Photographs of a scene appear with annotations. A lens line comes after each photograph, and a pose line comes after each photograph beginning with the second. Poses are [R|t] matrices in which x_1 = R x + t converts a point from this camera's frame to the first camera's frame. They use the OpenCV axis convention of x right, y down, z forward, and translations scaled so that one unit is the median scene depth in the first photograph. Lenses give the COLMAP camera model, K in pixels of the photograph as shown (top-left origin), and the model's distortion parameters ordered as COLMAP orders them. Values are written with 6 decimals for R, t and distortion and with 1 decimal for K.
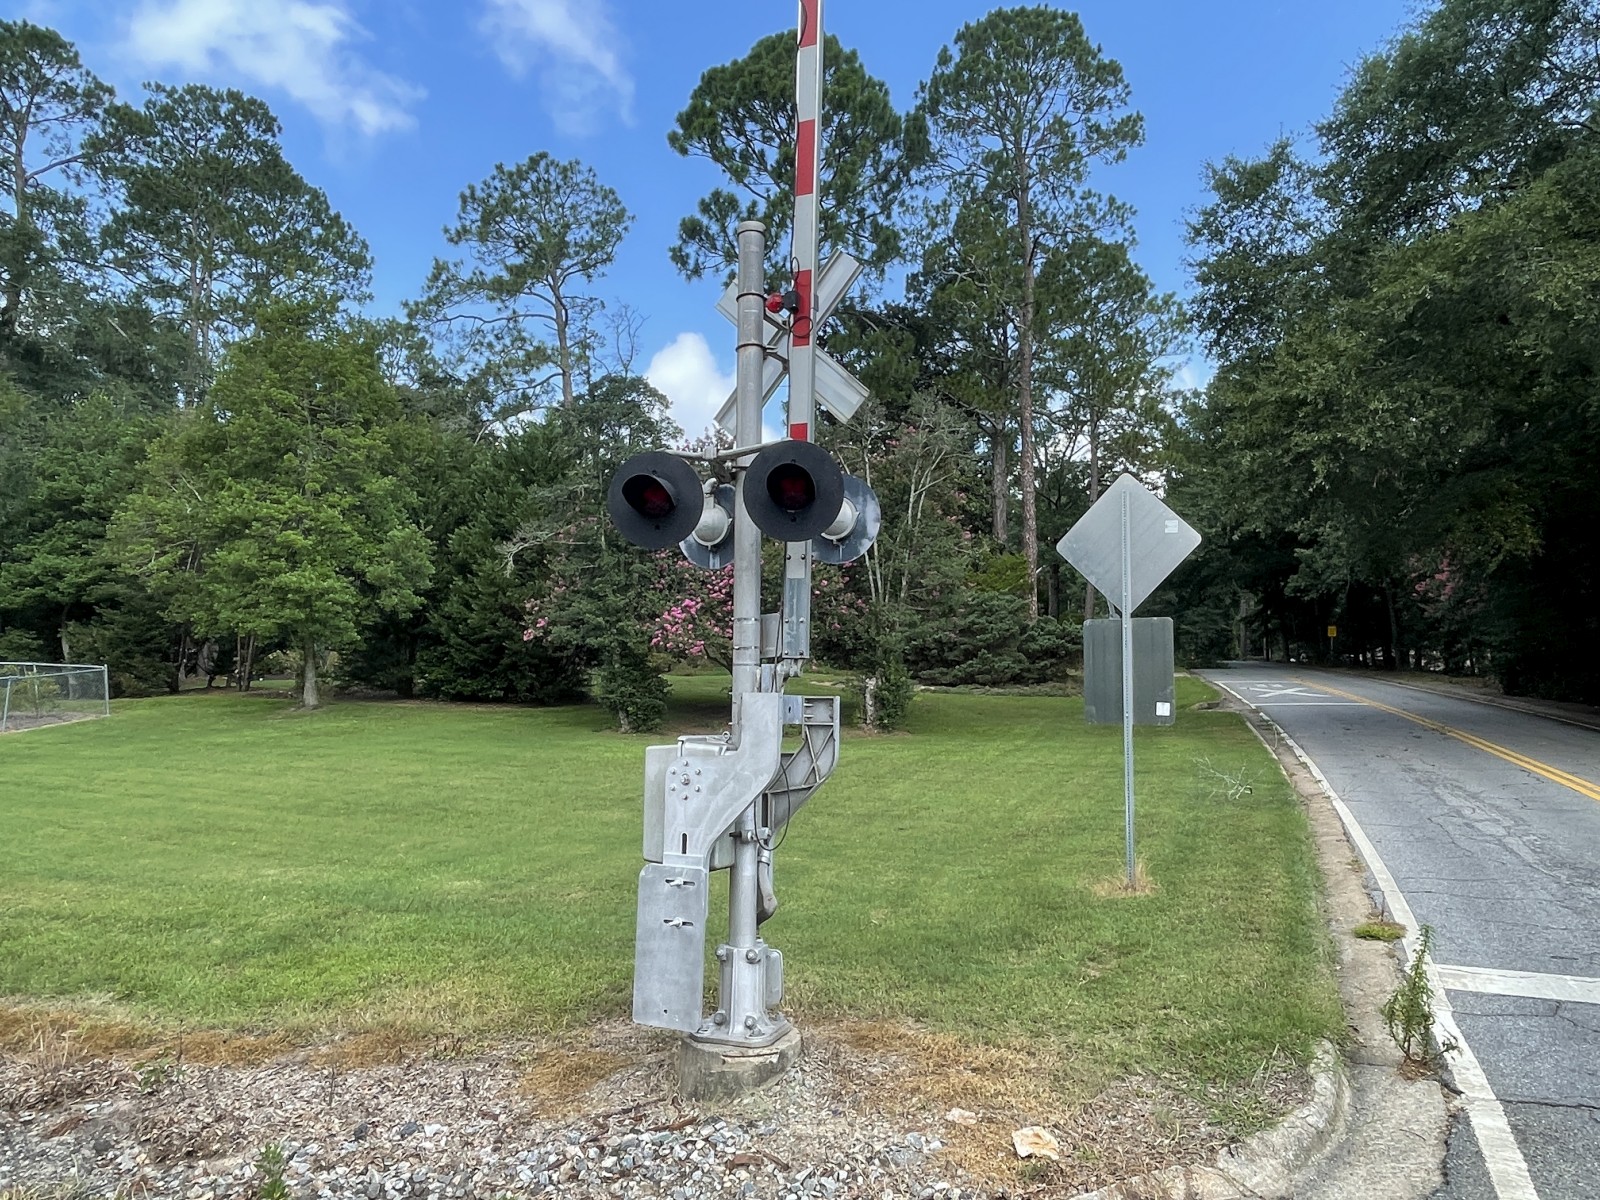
lens RADIAL K [[1097.9, 0, 804.6], [0, 1097.9, 593.2], [0, 0, 1]] dist [0.003847, -0.000961]
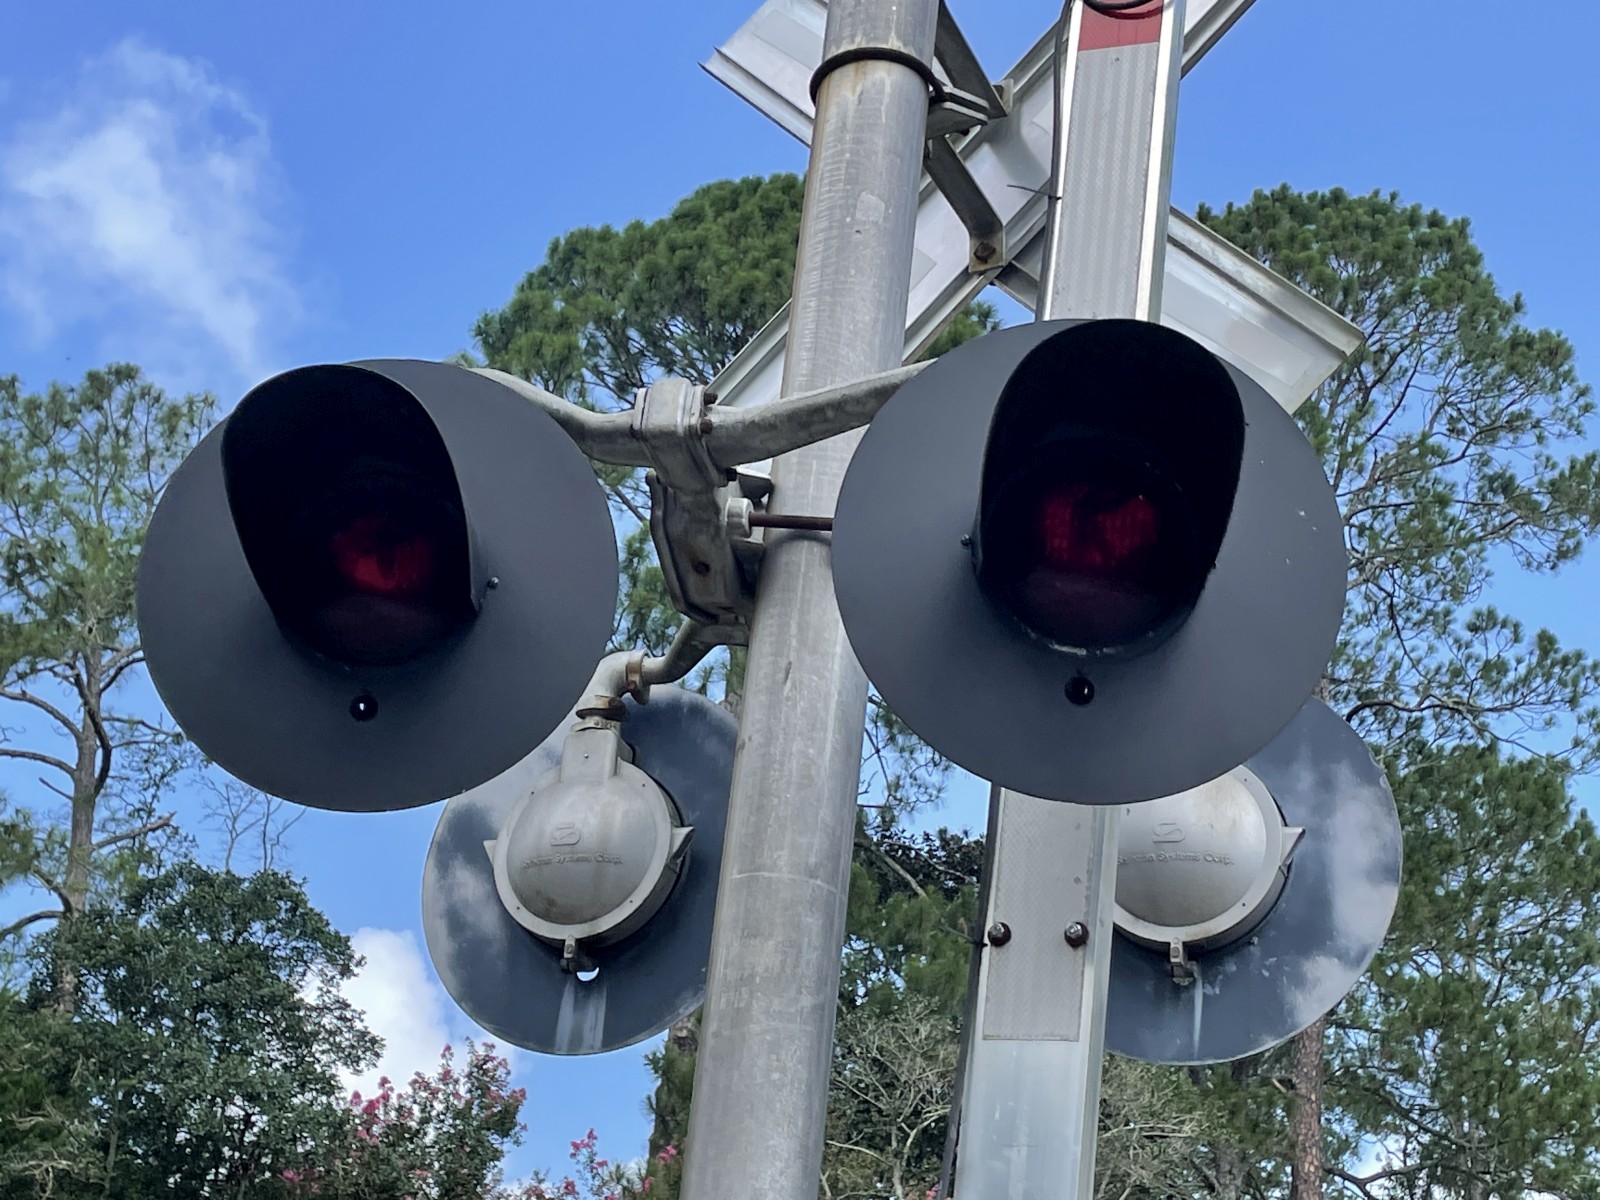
lens RADIAL K [[2858.3, 0, 800.0], [0, 2858.3, 600.0], [0, 0, 1]] dist [0.144521, -0.242218]
pose [[0.992668, 0.119557, 0.017798, -0.005190], [-0.106371, 0.933971, -0.341151, 0.007134], [-0.057410, 0.336756, 0.939840, 0.038771]]
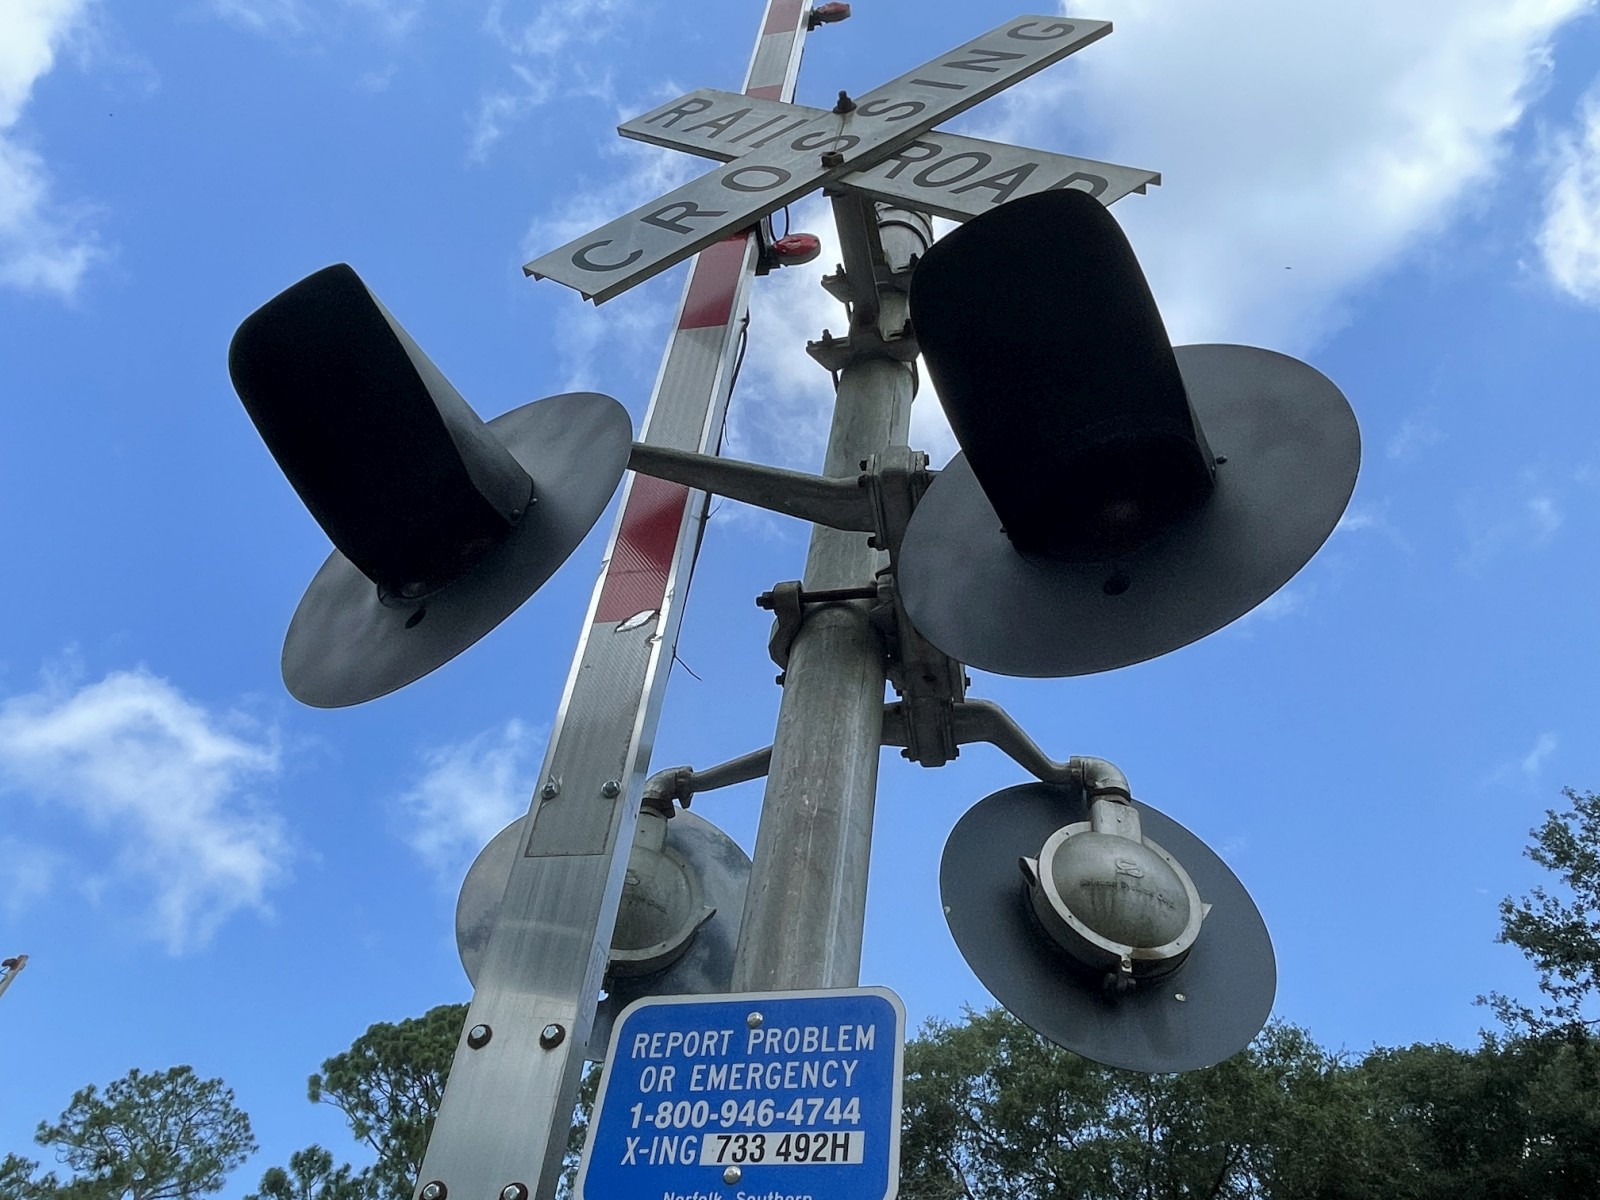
lens RADIAL K [[1201.9, 0, 810.1], [0, 1201.9, 605.1], [0, 0, 1]] dist [0.002746, -0.000351]
pose [[0.972020, 0.227543, 0.058315, 0.166407], [-0.124512, 0.709623, -0.693492, -0.006805], [-0.199181, 0.666828, 0.718100, -0.201259]]
